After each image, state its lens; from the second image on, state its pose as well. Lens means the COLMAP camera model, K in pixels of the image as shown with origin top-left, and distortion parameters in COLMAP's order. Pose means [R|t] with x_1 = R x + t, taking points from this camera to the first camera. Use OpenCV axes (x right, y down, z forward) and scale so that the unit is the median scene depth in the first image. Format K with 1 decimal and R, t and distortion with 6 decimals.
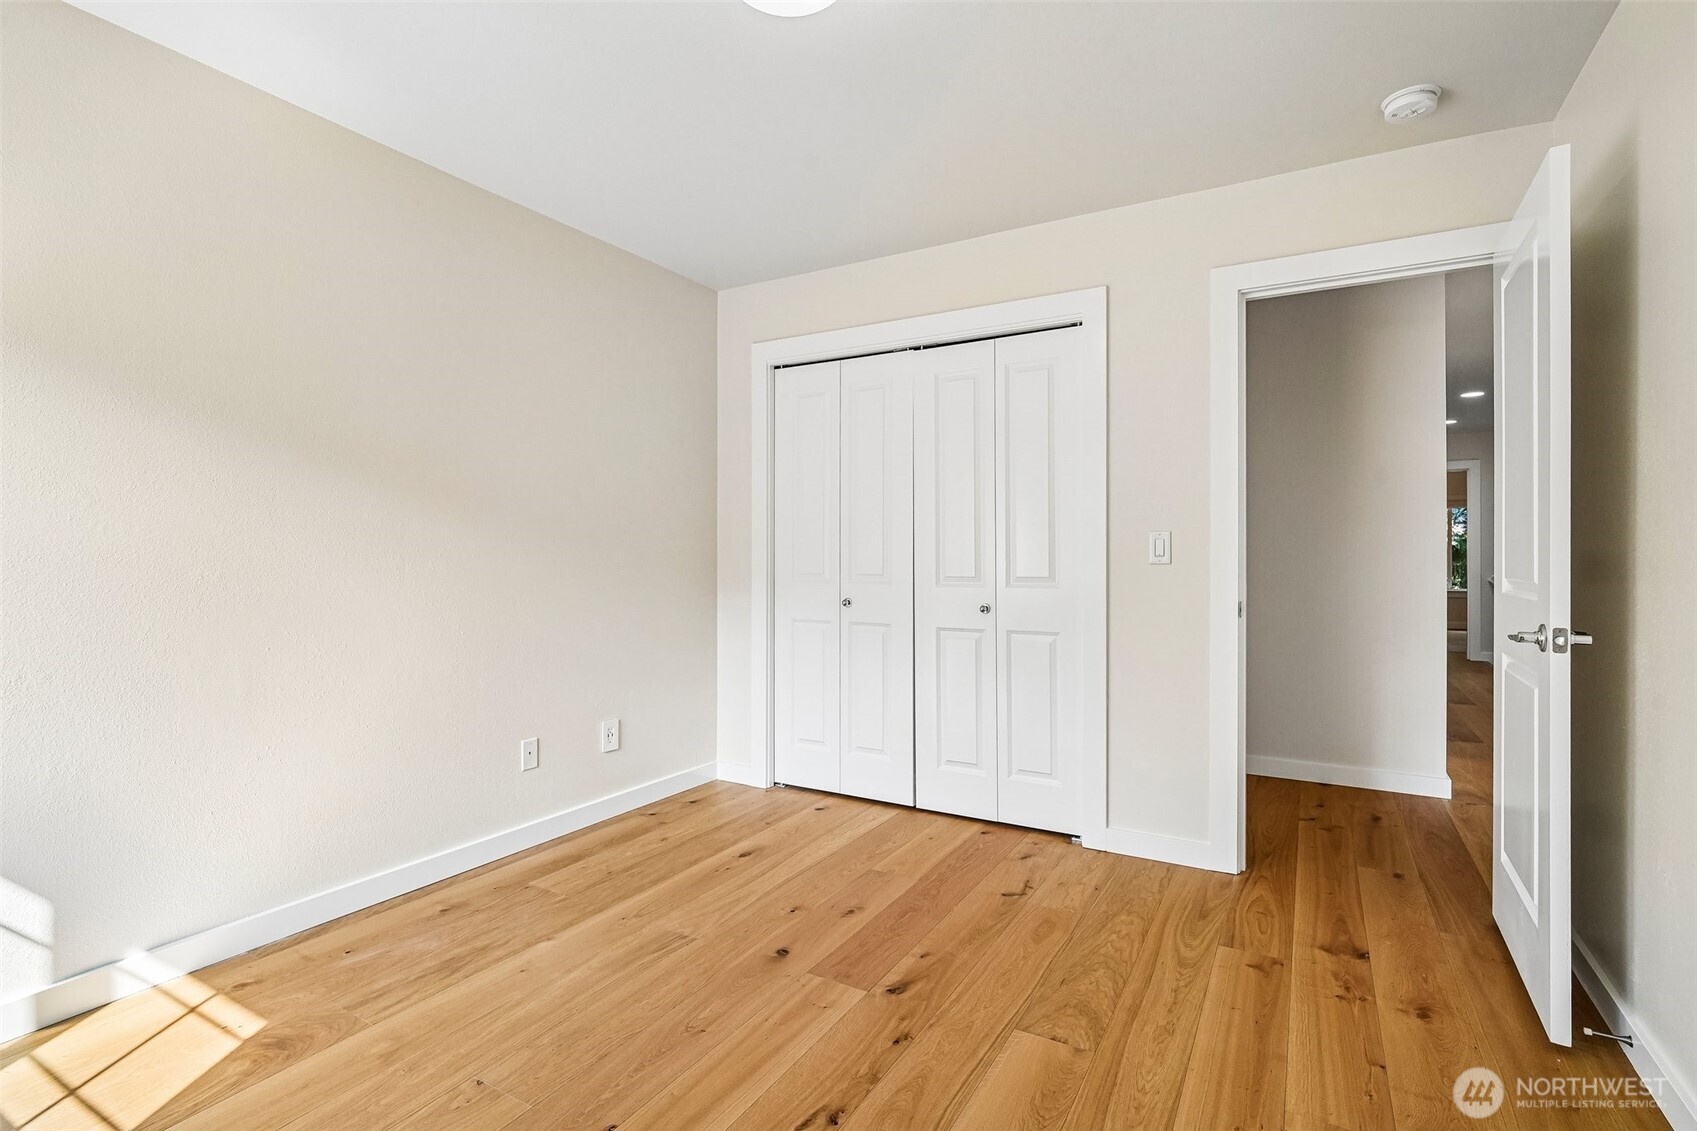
lens RADIAL K [[798.0, 0, 875.6], [0, 798.0, 562.3], [0, 0, 1]] dist [-0.001510, -0.000164]
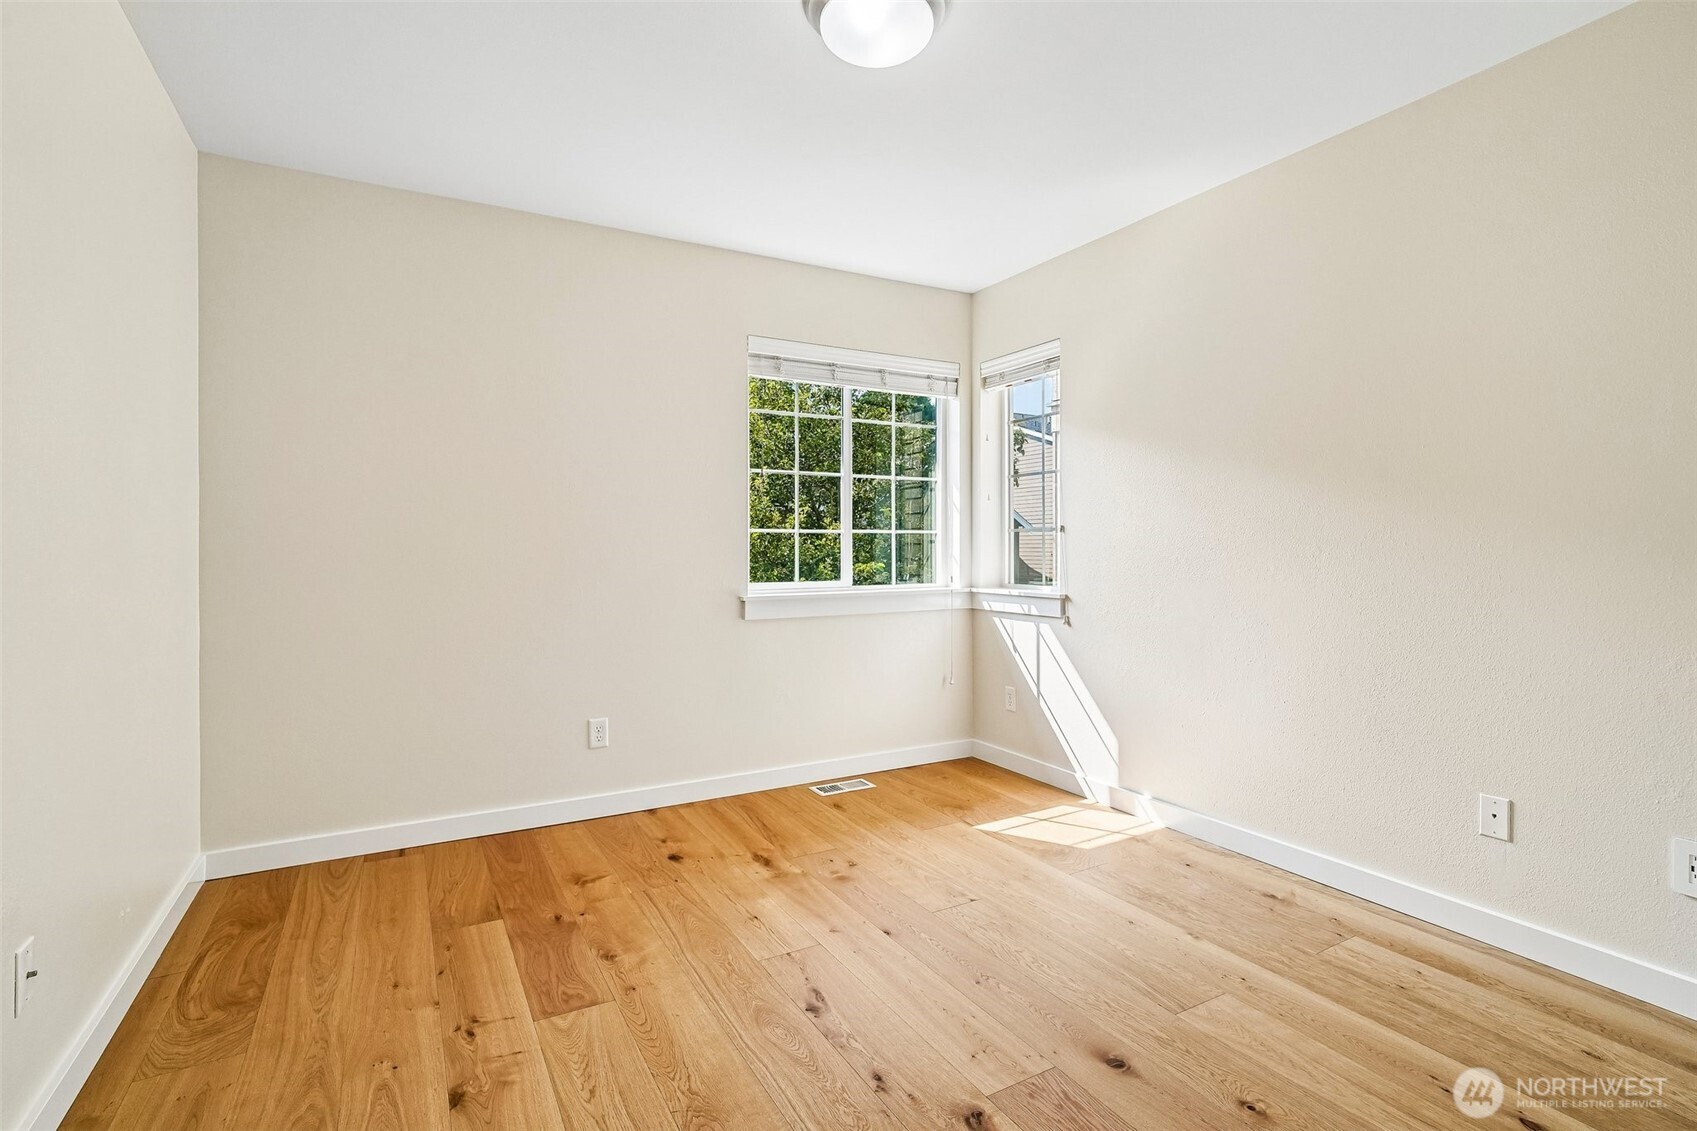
lens RADIAL K [[811.9, 0, 843.4], [0, 811.9, 549.0], [0, 0, 1]] dist [0.001025, 0.000386]
pose [[-0.532636, 0.000515, -0.846344, 0.782768], [-0.006106, 0.999971, 0.004451, -0.005912], [0.846322, 0.007539, -0.532618, 1.368101]]
